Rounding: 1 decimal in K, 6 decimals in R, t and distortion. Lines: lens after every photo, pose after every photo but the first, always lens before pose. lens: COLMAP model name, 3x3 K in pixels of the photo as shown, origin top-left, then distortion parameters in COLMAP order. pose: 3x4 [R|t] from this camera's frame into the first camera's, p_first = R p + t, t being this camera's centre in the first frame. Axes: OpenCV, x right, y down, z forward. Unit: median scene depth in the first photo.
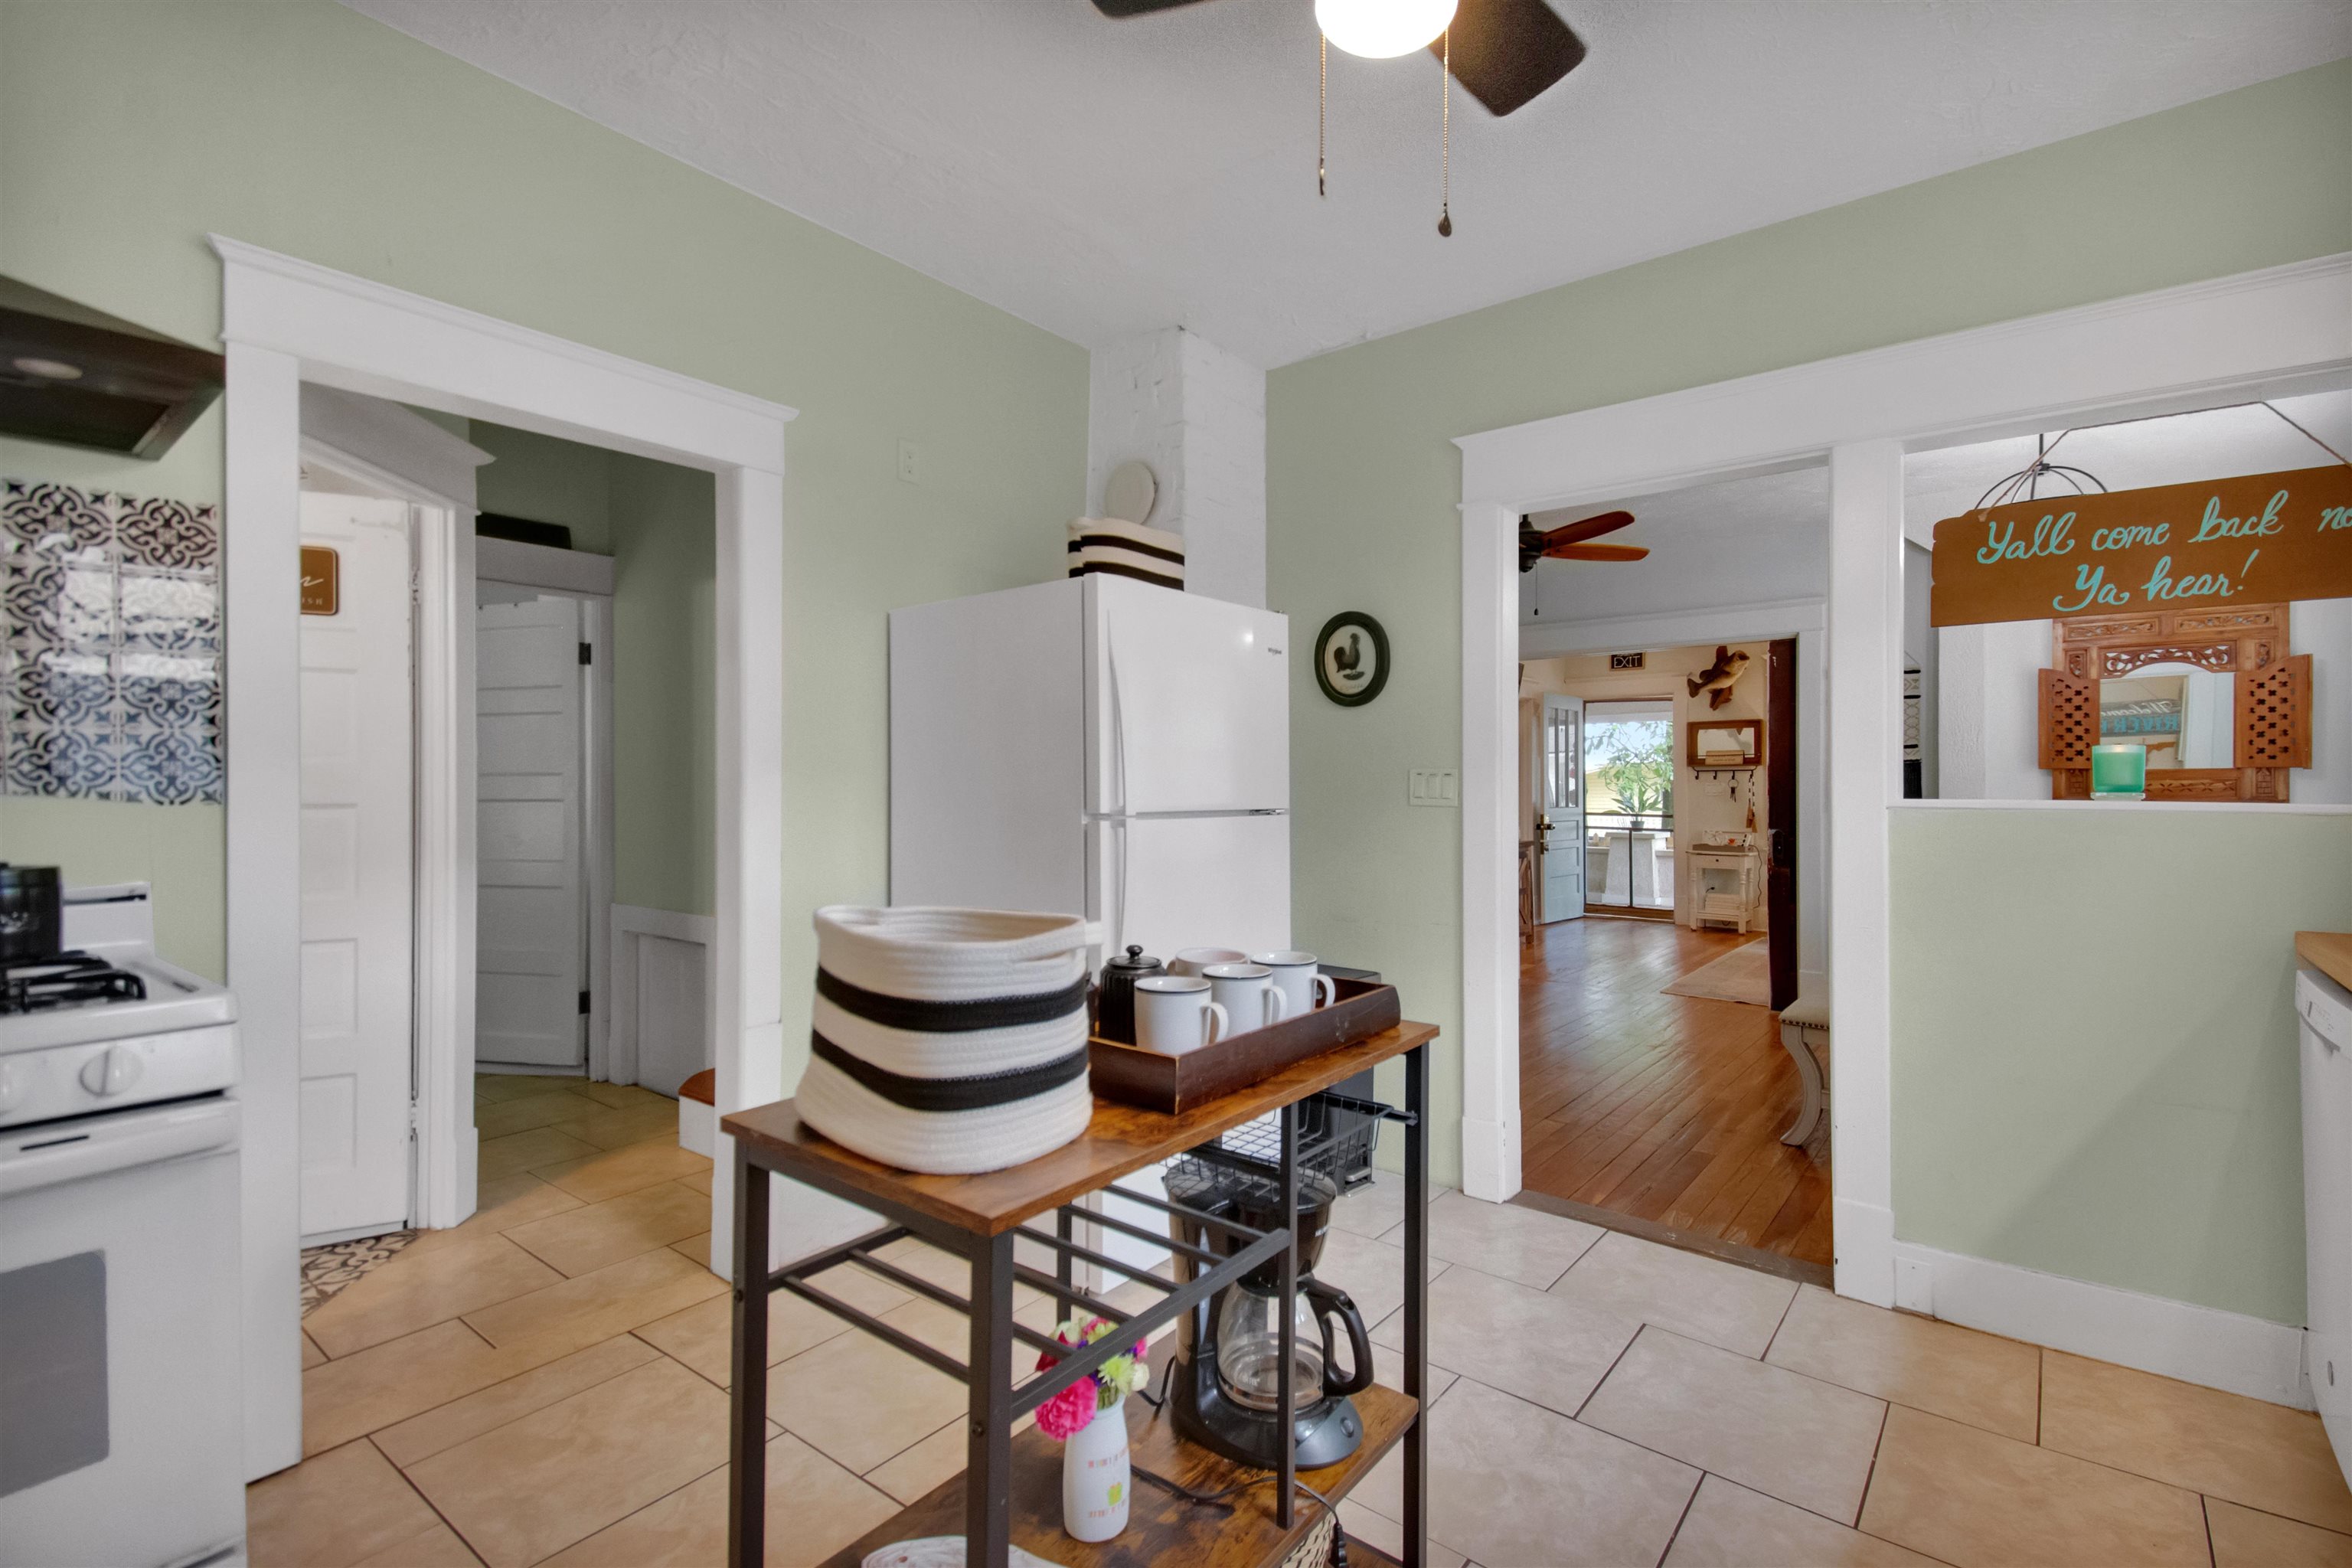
lens RADIAL K [[1104.8, 0, 1174.4], [0, 1104.8, 790.7], [0, 0, 1]] dist [-0.000632, -0.000063]
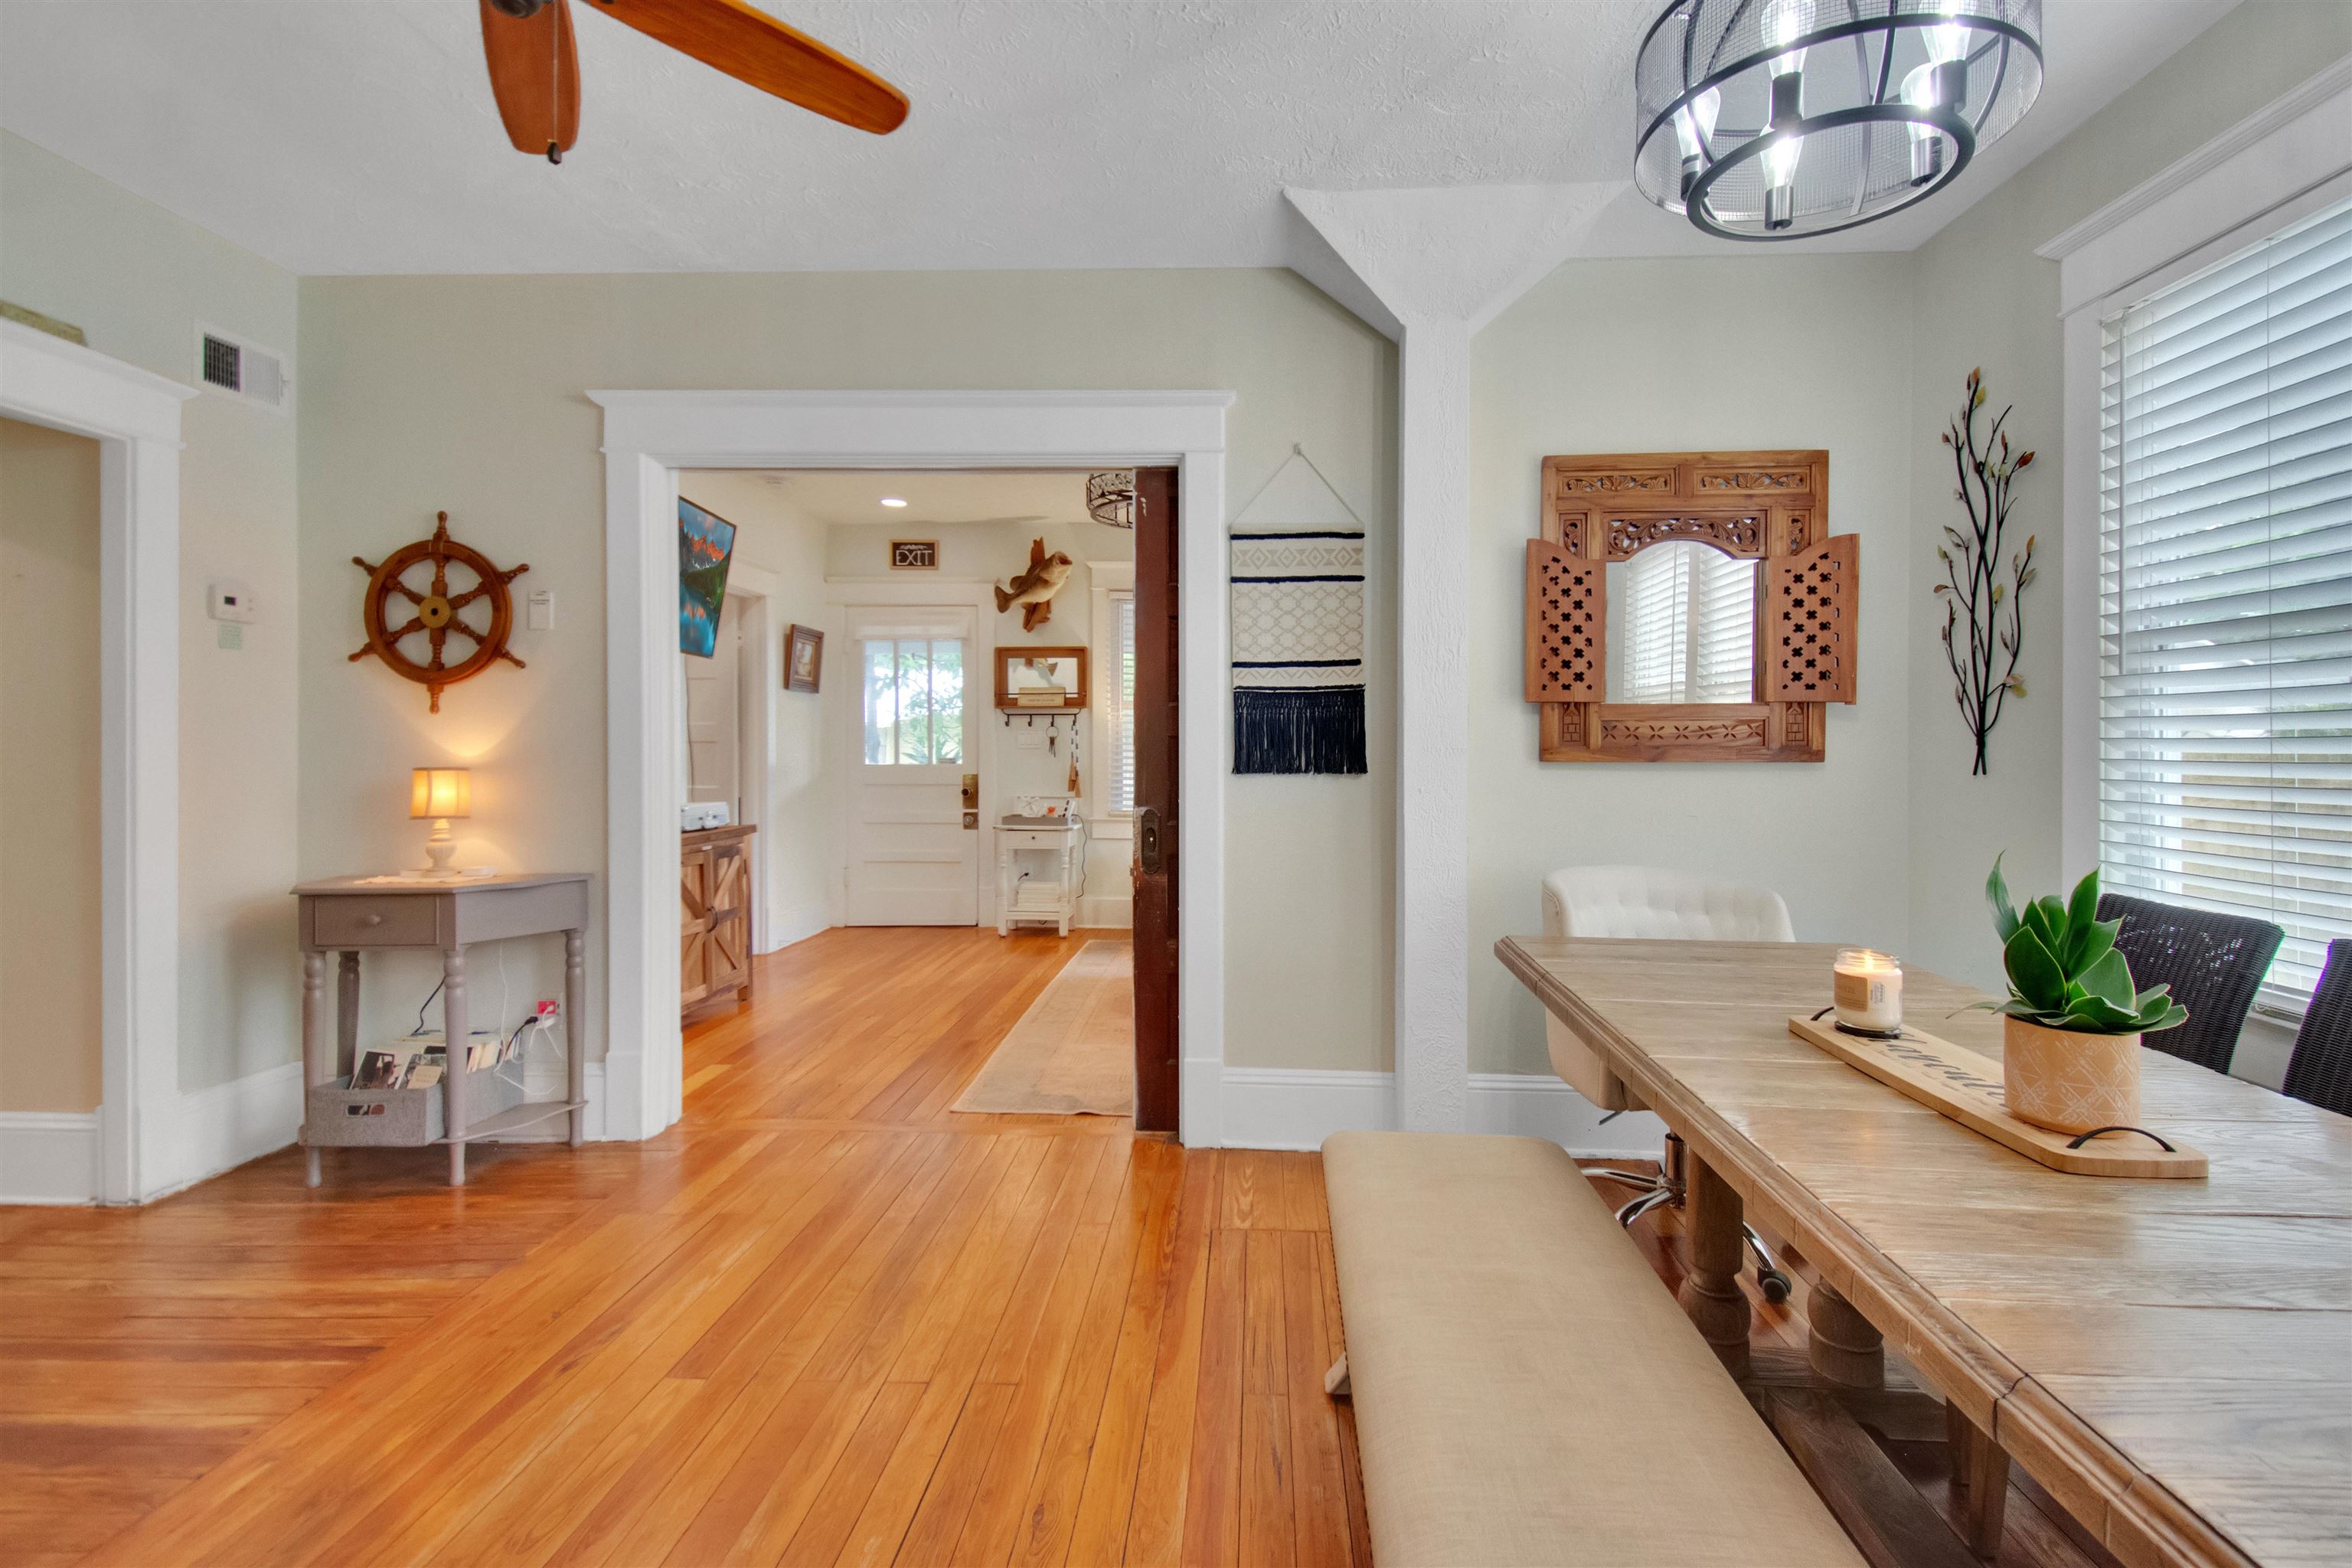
lens RADIAL K [[1104.8, 0, 1210.0], [0, 1104.8, 750.0], [0, 0, 1]] dist [-0.000632, -0.000063]
pose [[0.807249, -0.003364, 0.590202, 0.245560], [0.000968, 0.999990, 0.004376, 0.003764], [-0.590210, -0.002962, 0.807244, 0.541269]]
